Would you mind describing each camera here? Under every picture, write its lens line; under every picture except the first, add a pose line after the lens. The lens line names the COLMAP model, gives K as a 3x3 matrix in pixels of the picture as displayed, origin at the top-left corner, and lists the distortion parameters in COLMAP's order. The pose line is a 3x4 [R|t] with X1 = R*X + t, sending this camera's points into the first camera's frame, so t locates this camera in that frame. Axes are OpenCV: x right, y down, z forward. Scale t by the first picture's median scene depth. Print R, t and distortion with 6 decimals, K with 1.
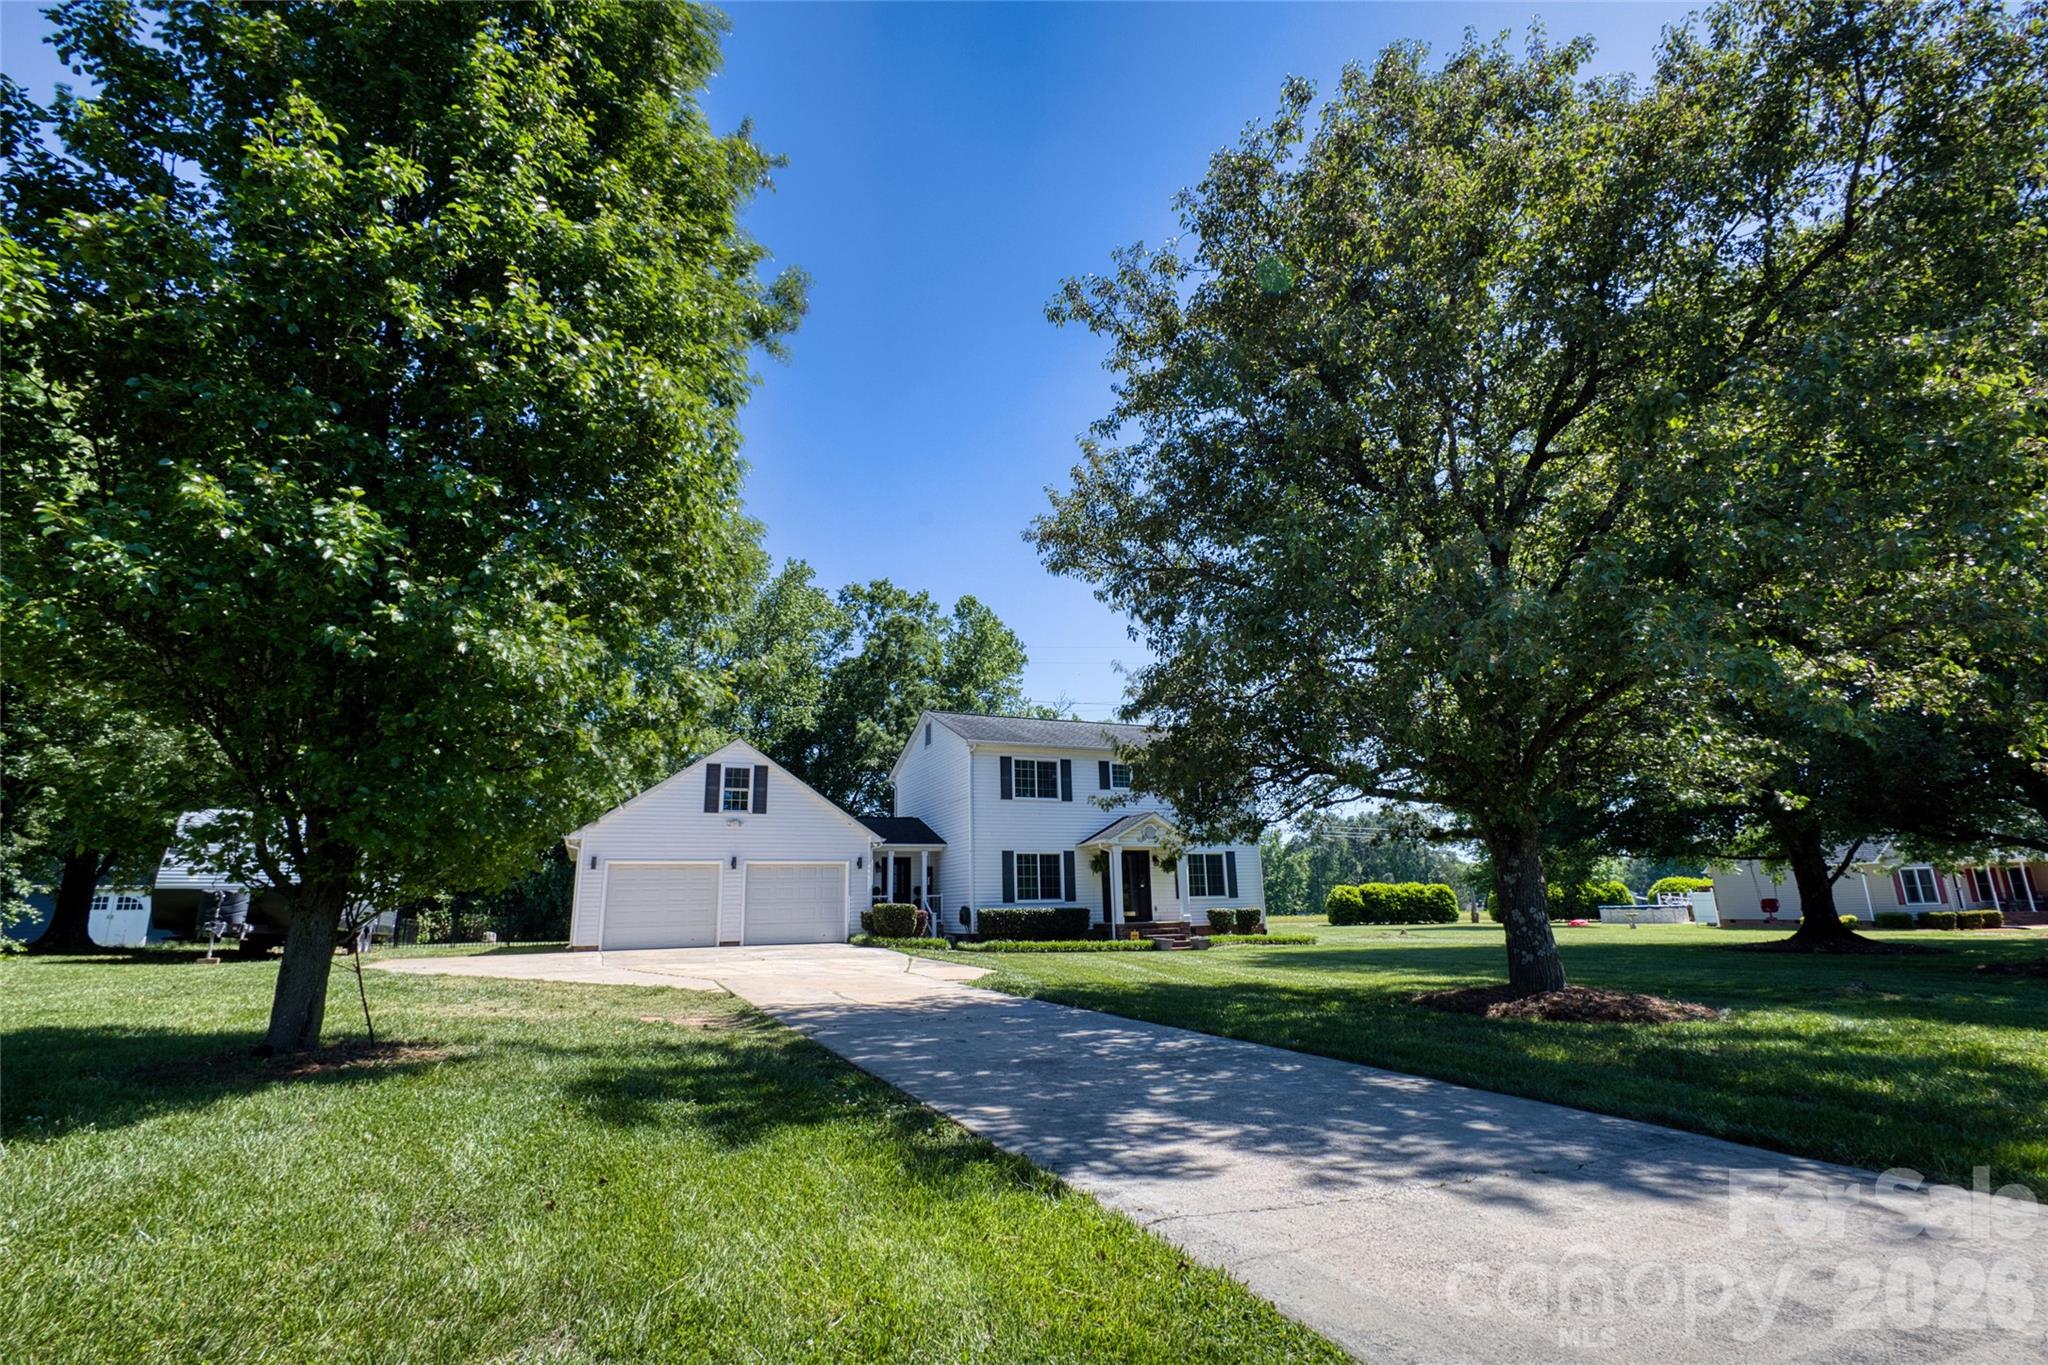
lens RADIAL K [[942.8, 0, 1017.0], [0, 942.8, 684.4], [0, 0, 1]] dist [-0.002861, 0.001051]
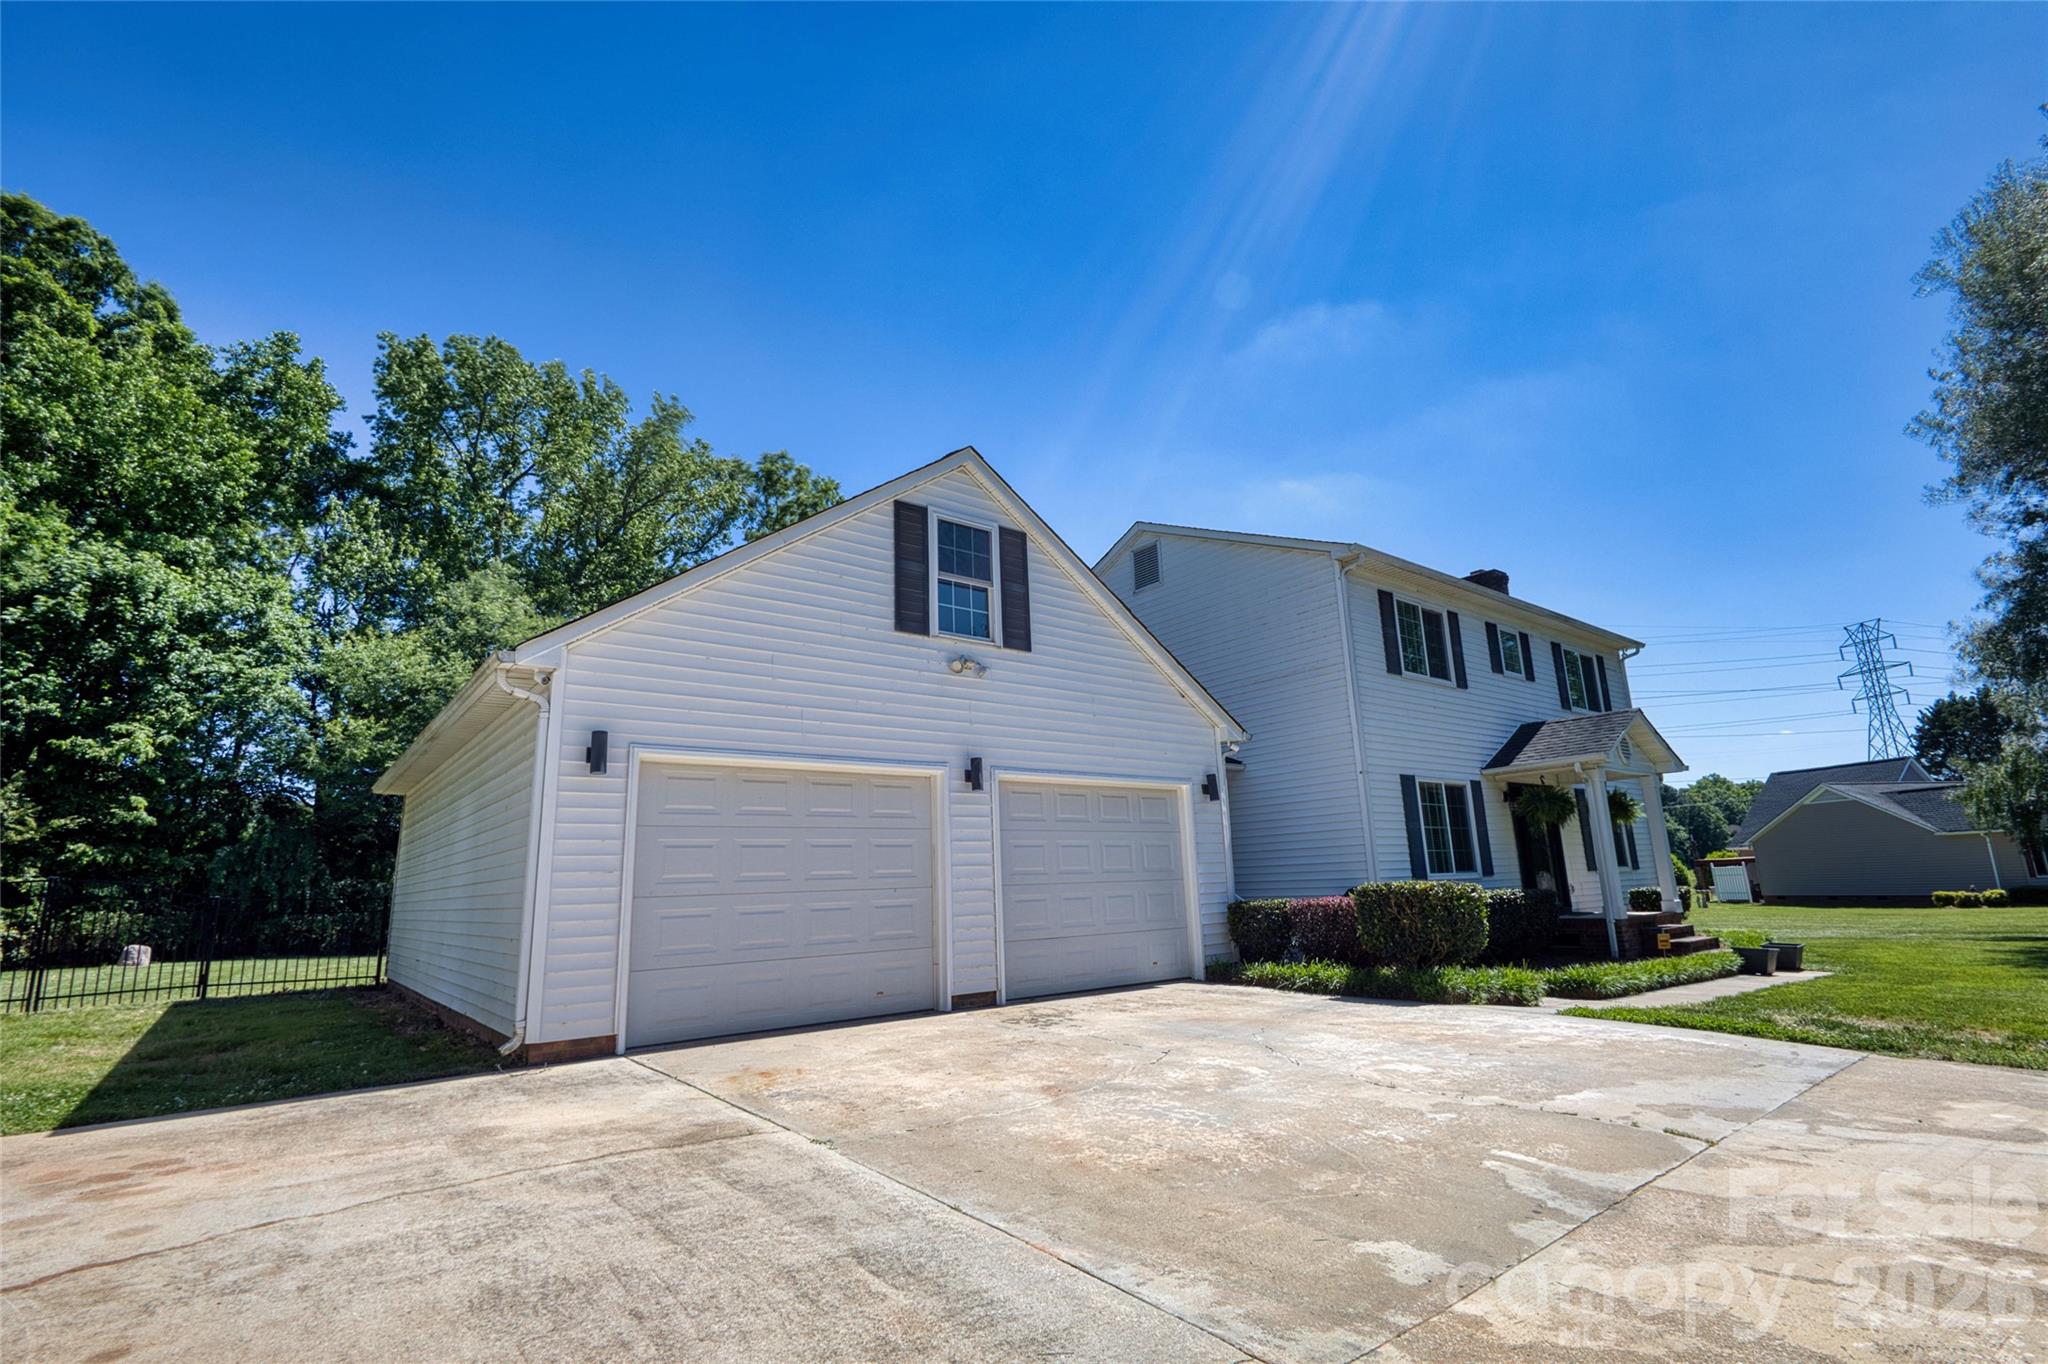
lens RADIAL K [[942.8, 0, 1018.6], [0, 942.8, 682.4], [0, 0, 1]] dist [-0.002861, 0.001051]
pose [[0.969535, 0.043151, 0.241124, -0.323705], [-0.047340, 0.998811, 0.011603, 0.129821], [-0.240336, -0.022664, 0.970425, 0.562085]]
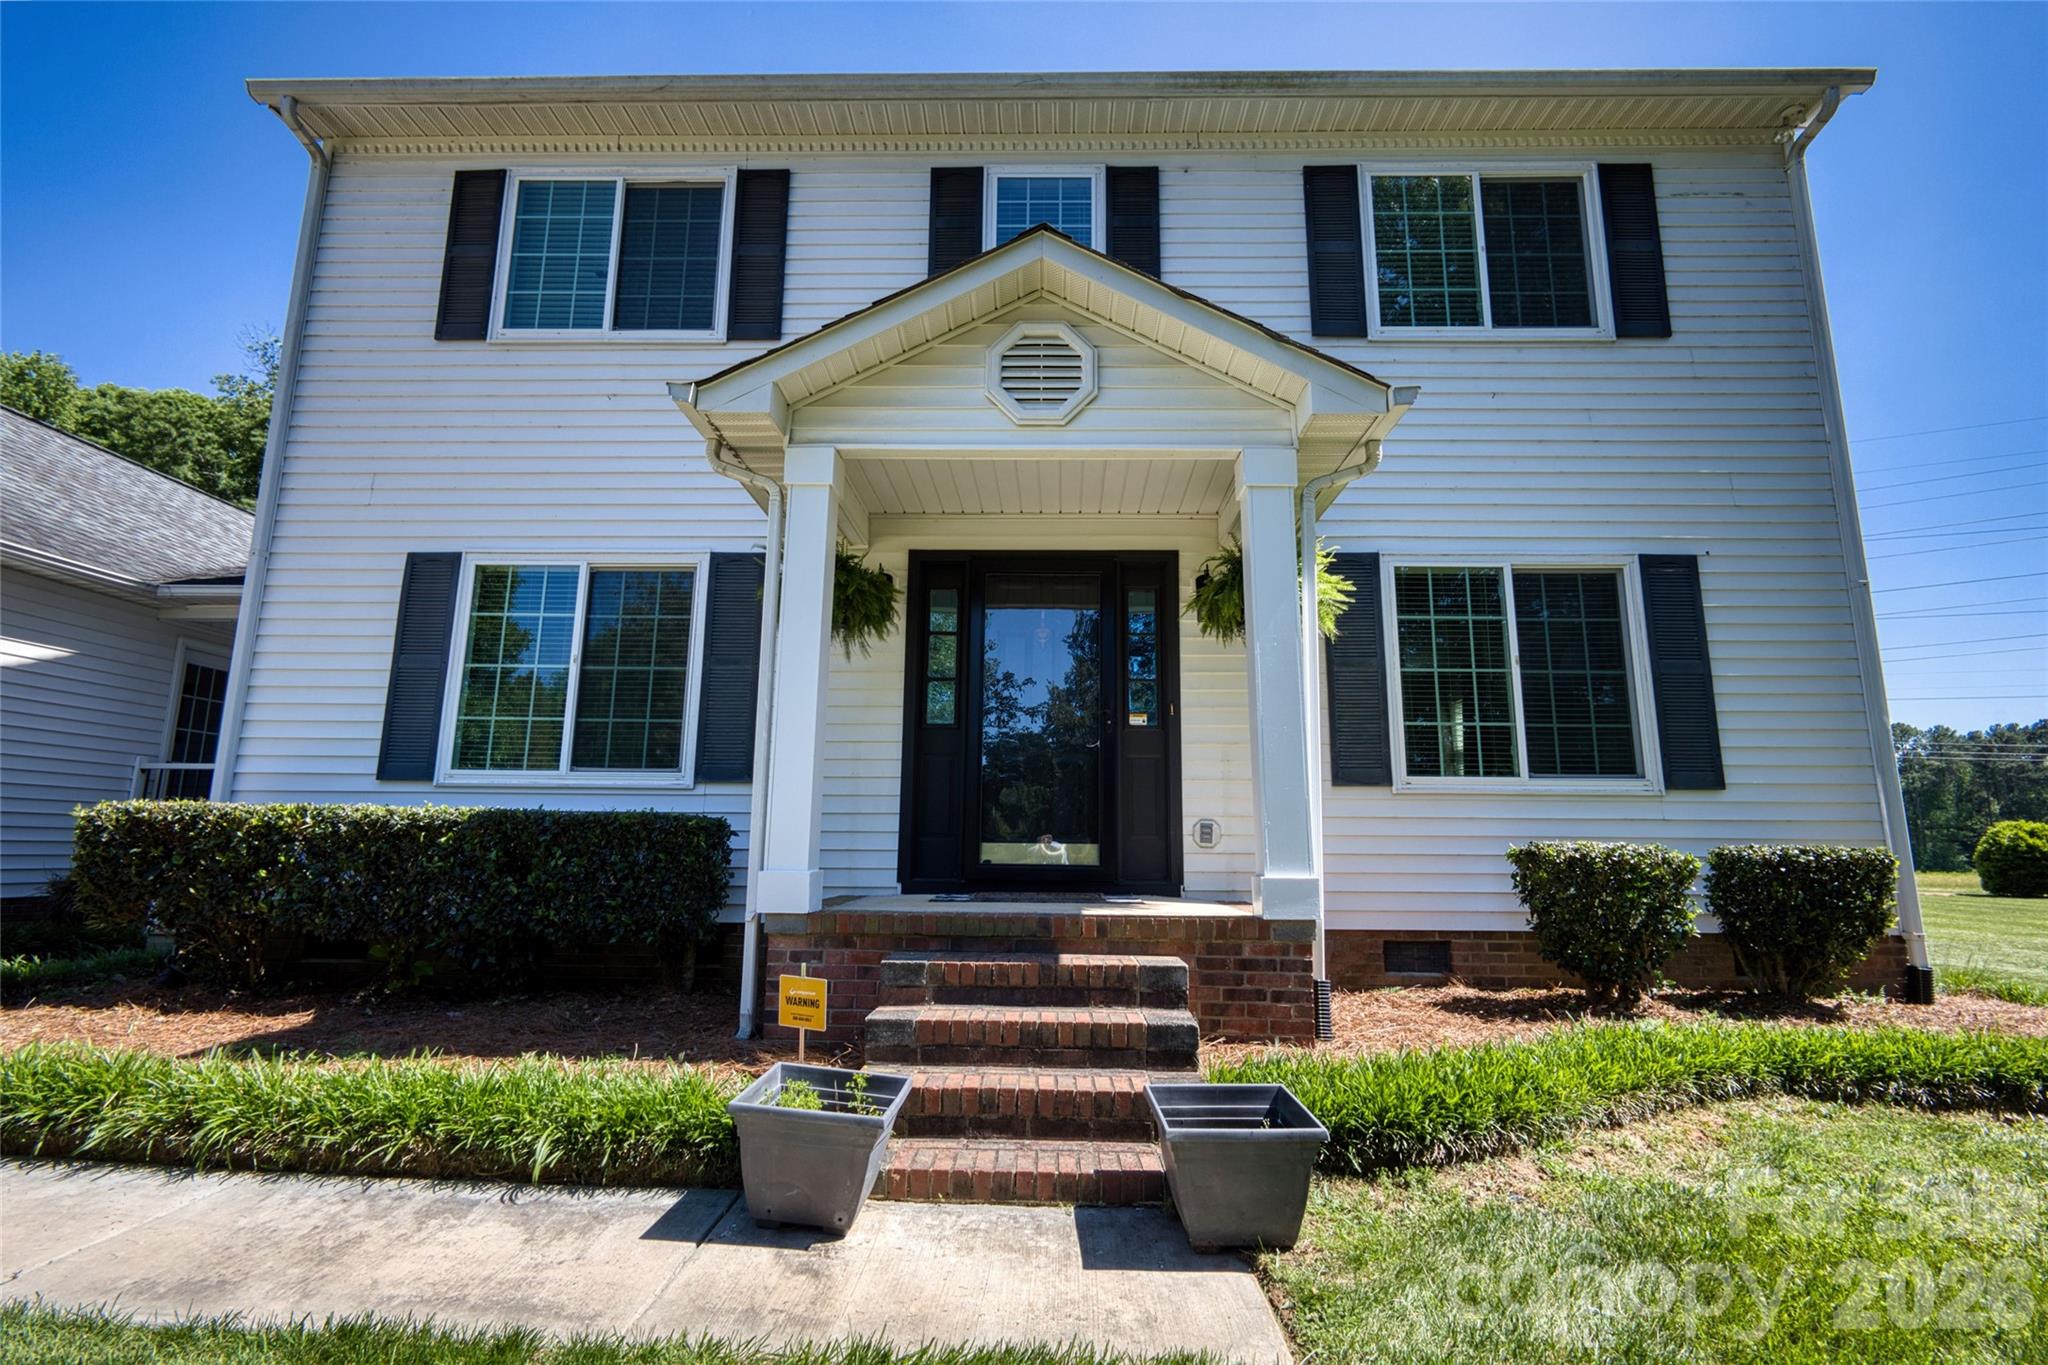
lens RADIAL K [[942.8, 0, 1025.2], [0, 942.8, 684.4], [0, 0, 1]] dist [-0.002861, 0.001051]
pose [[0.903544, -0.041606, -0.426471, 0.206336], [0.070403, 0.996164, 0.051977, 0.202508], [0.422672, -0.076988, 0.903007, 0.843560]]
